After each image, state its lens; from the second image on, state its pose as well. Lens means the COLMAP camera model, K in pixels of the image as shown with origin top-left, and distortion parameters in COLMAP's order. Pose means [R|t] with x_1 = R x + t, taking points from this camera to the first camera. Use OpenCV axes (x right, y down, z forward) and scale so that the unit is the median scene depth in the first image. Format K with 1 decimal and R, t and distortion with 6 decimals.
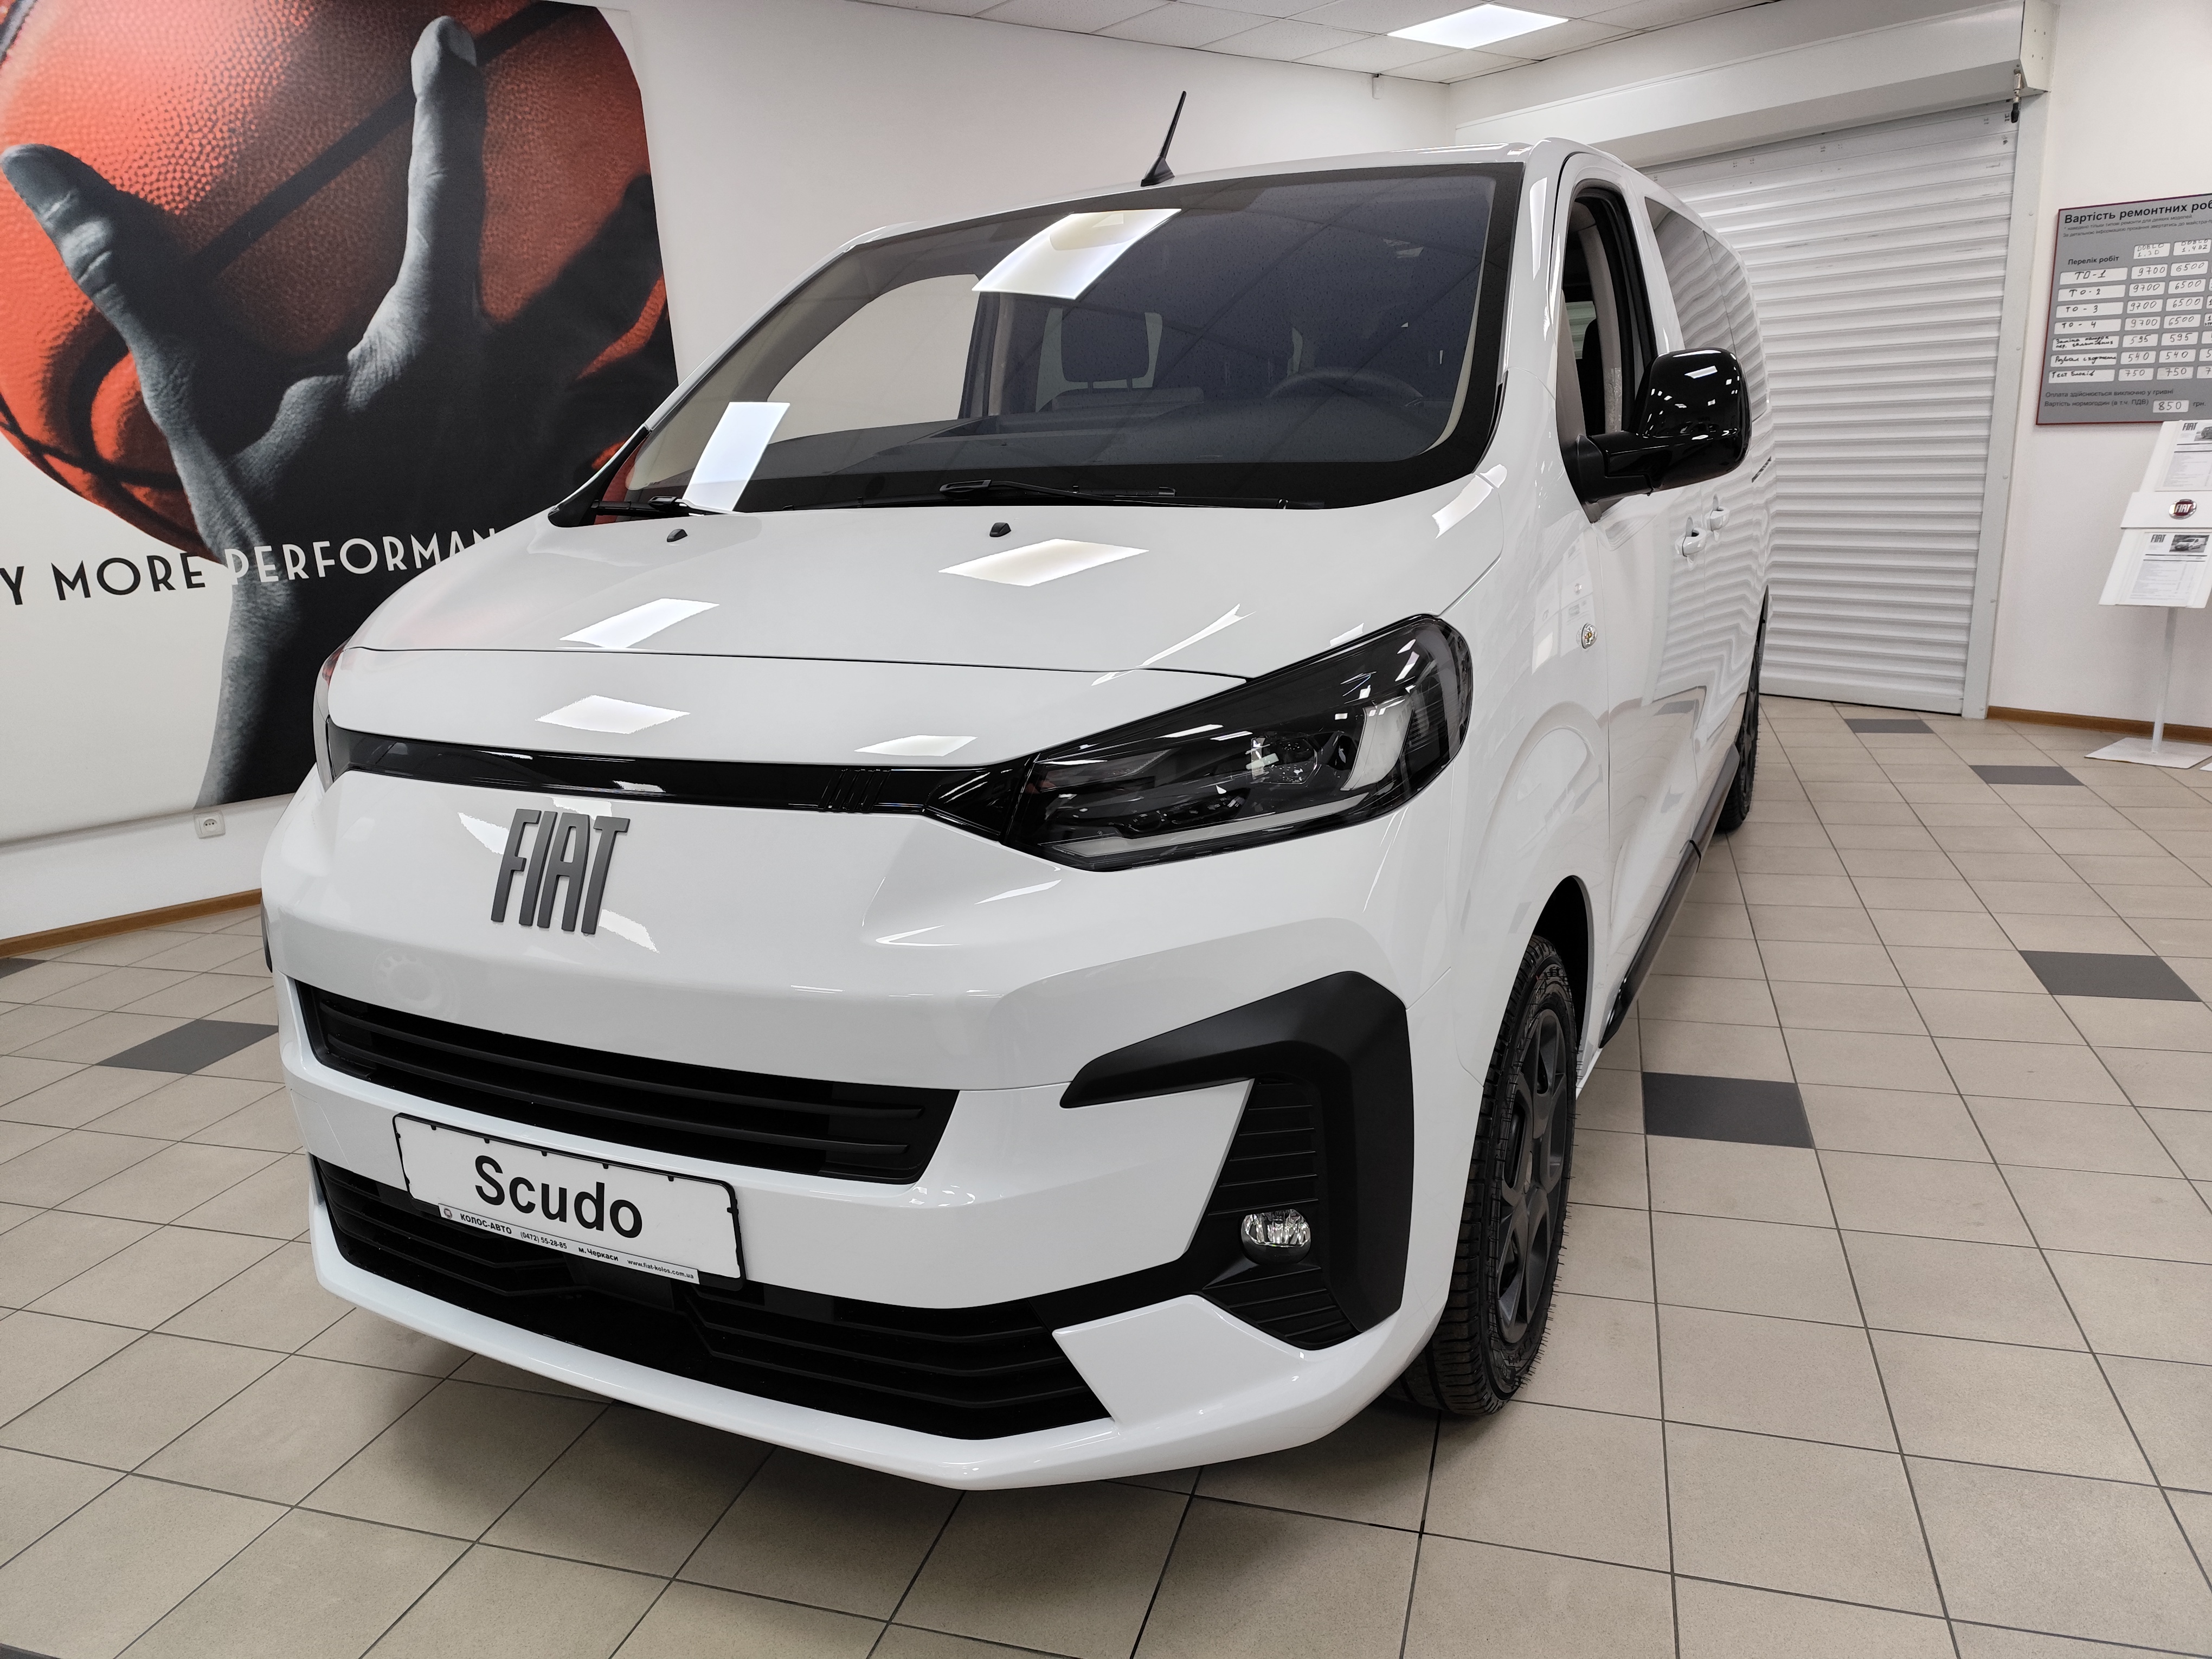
lens RADIAL K [[1504.4, 0, 1143.5], [0, 1504.4, 859.8], [0, 0, 1]] dist [0.001271, -0.002071]
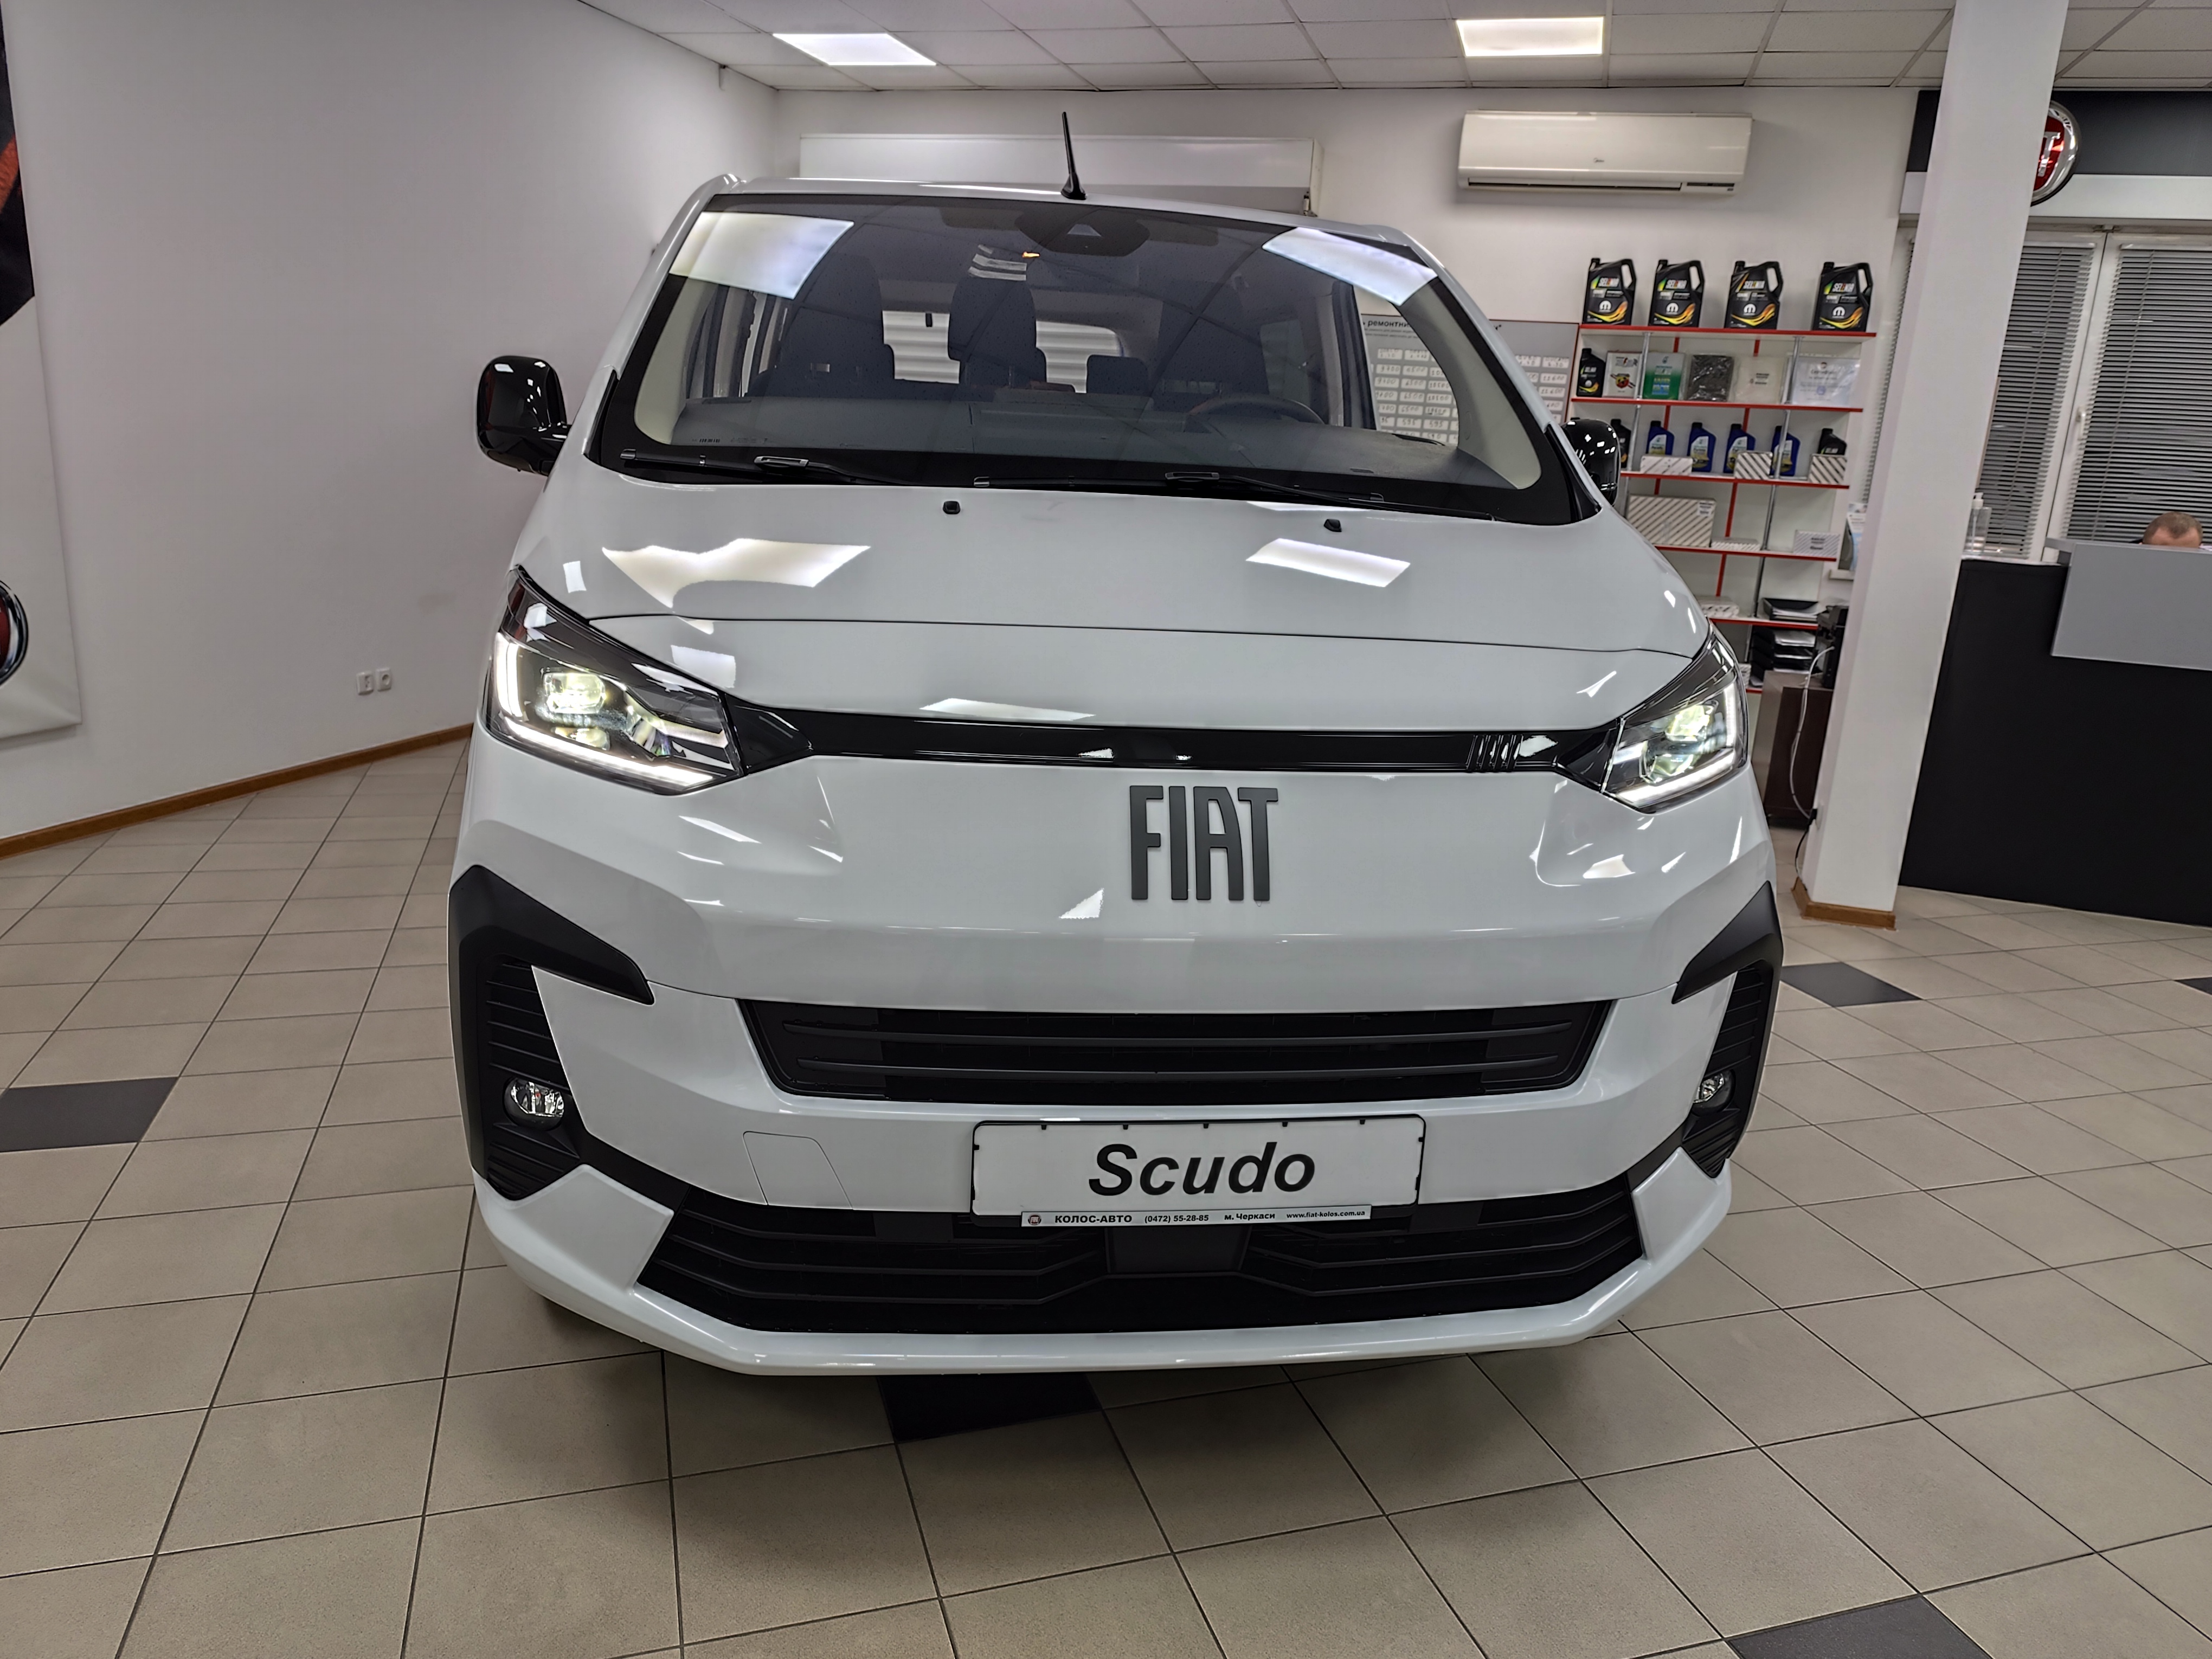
lens RADIAL K [[1517.7, 0, 1118.4], [0, 1517.7, 839.7], [0, 0, 1]] dist [0.025409, -0.030198]
pose [[0.823026, -0.051751, 0.565641, -1.001030], [0.061433, 0.998109, 0.001930, -0.000566], [-0.564671, 0.033160, 0.824650, 0.191412]]
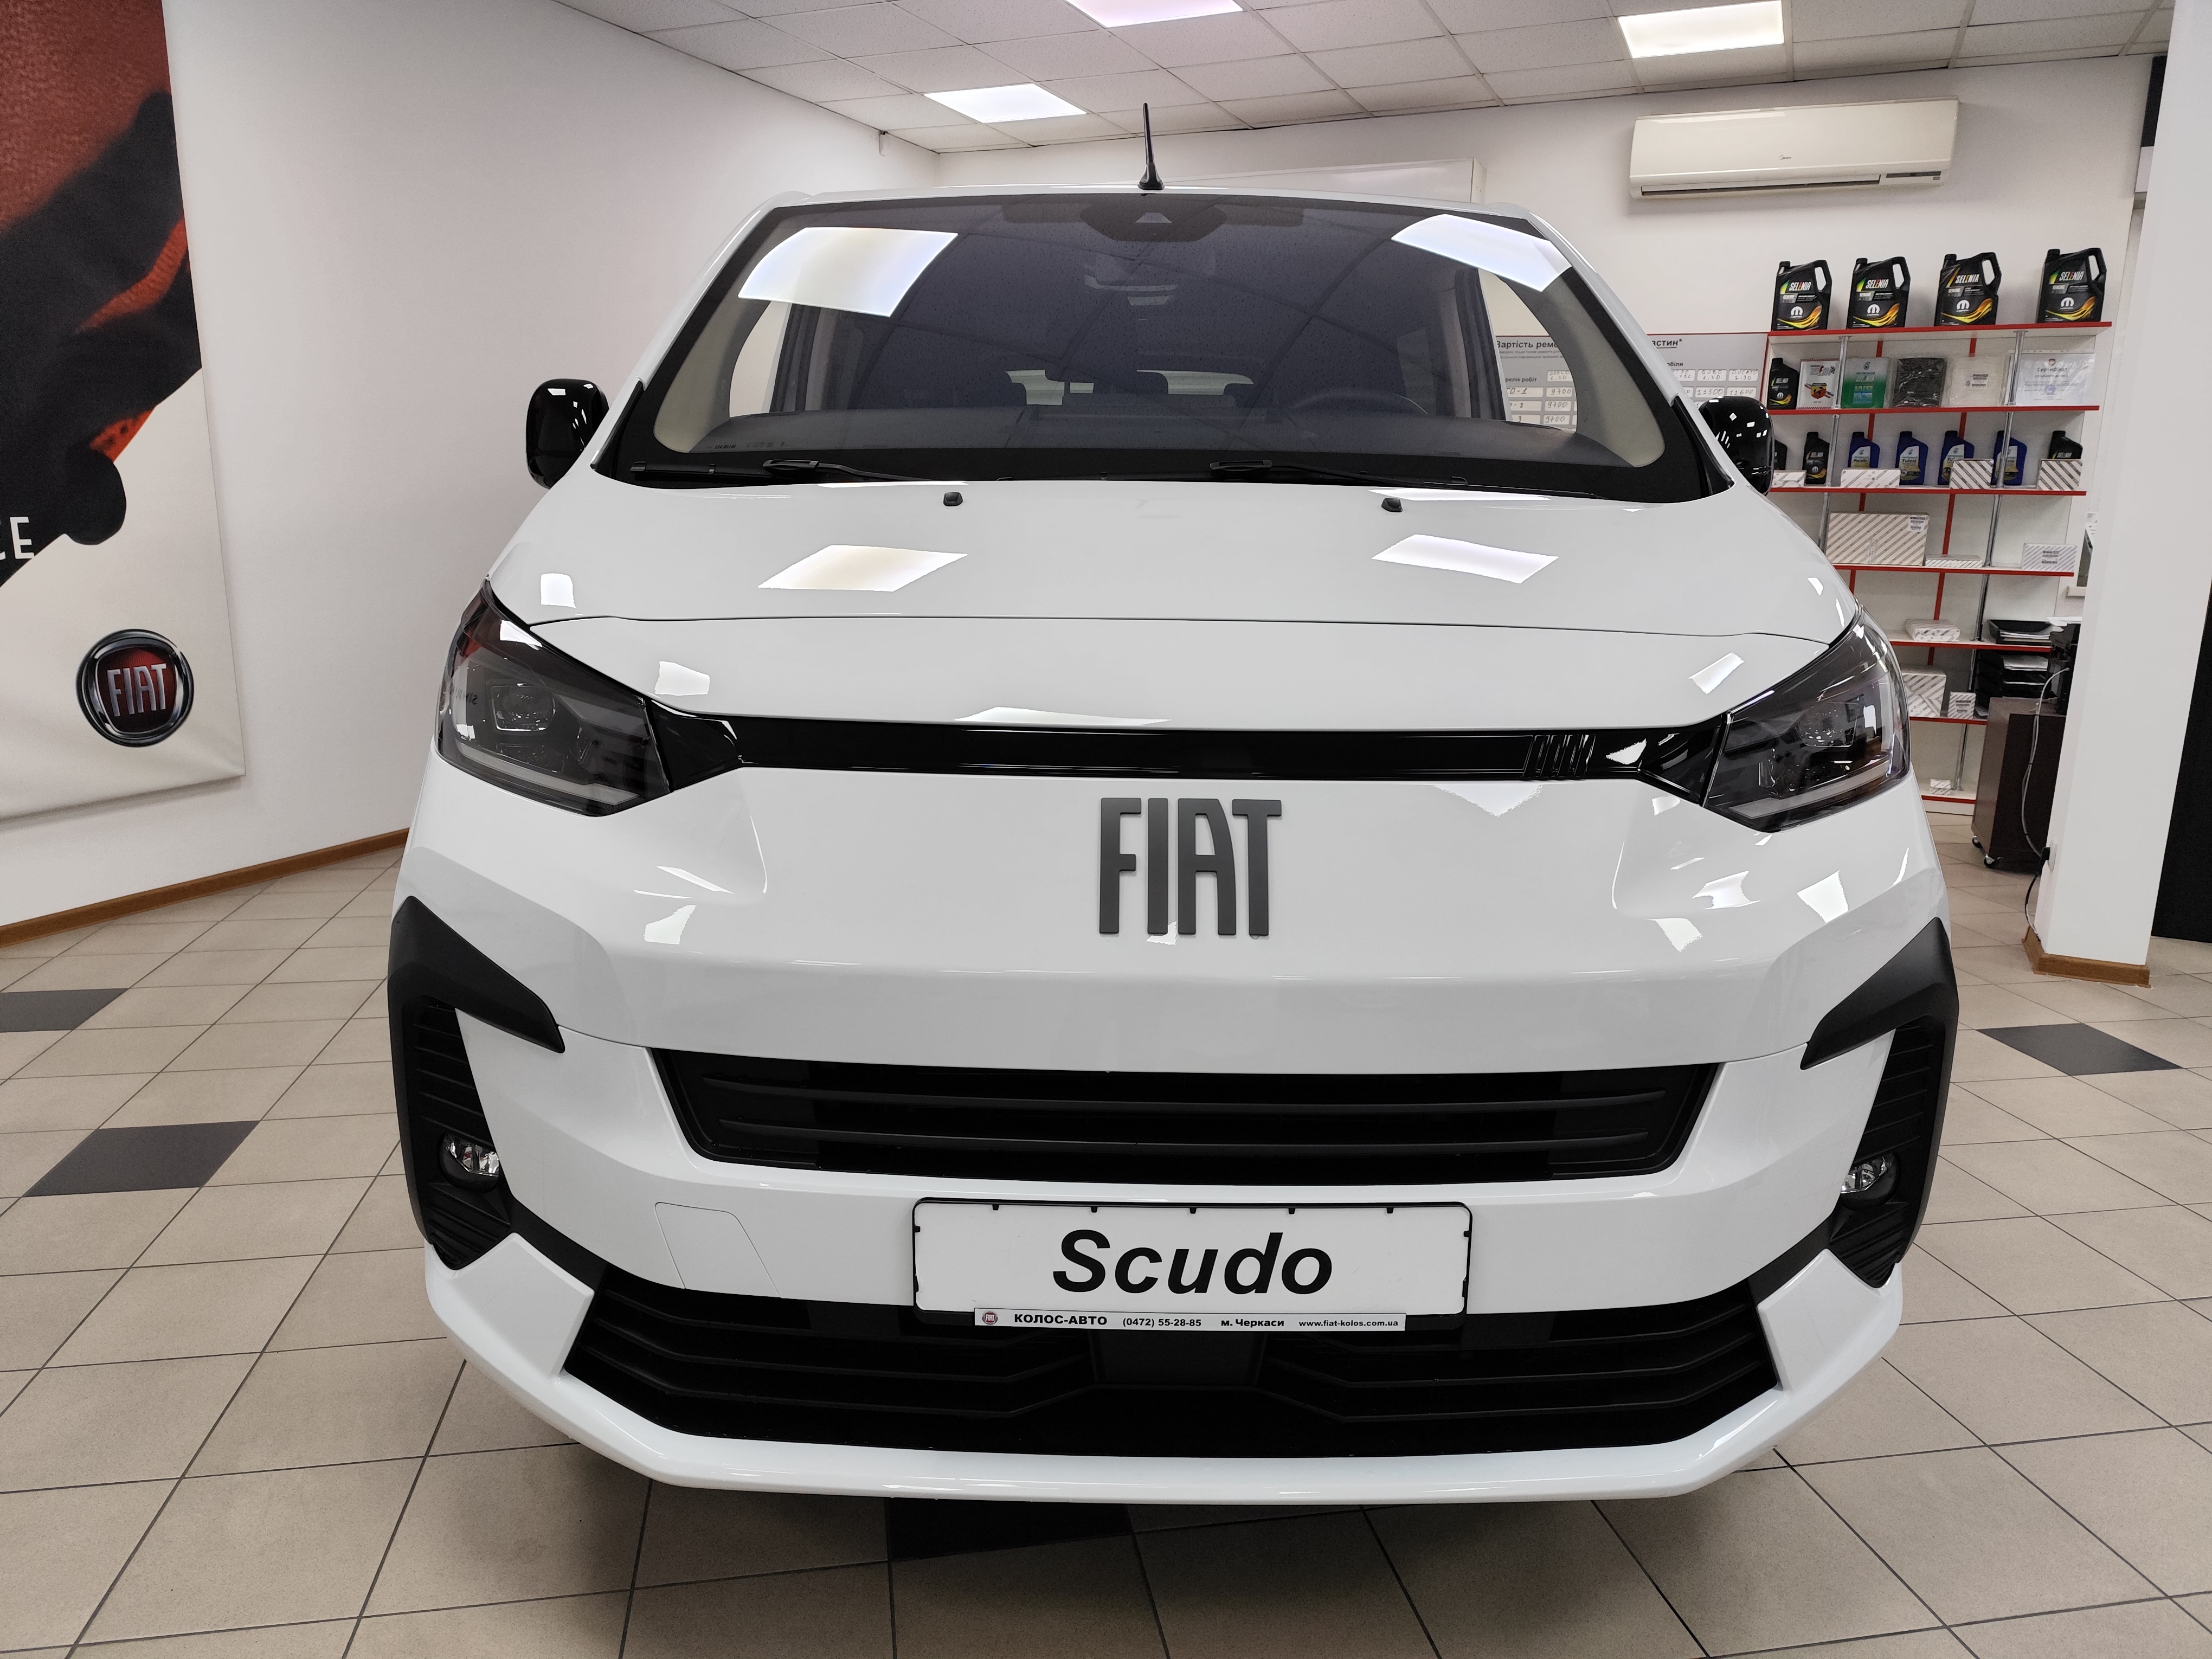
lens RADIAL K [[1508.4, 0, 1106.0], [0, 1508.4, 829.5], [0, 0, 1]] dist [0.008806, -0.005015]
pose [[0.895003, -0.033793, 0.444778, -0.795437], [0.062579, 0.996777, -0.050192, 0.025605], [-0.441649, 0.072756, 0.894233, 0.265363]]
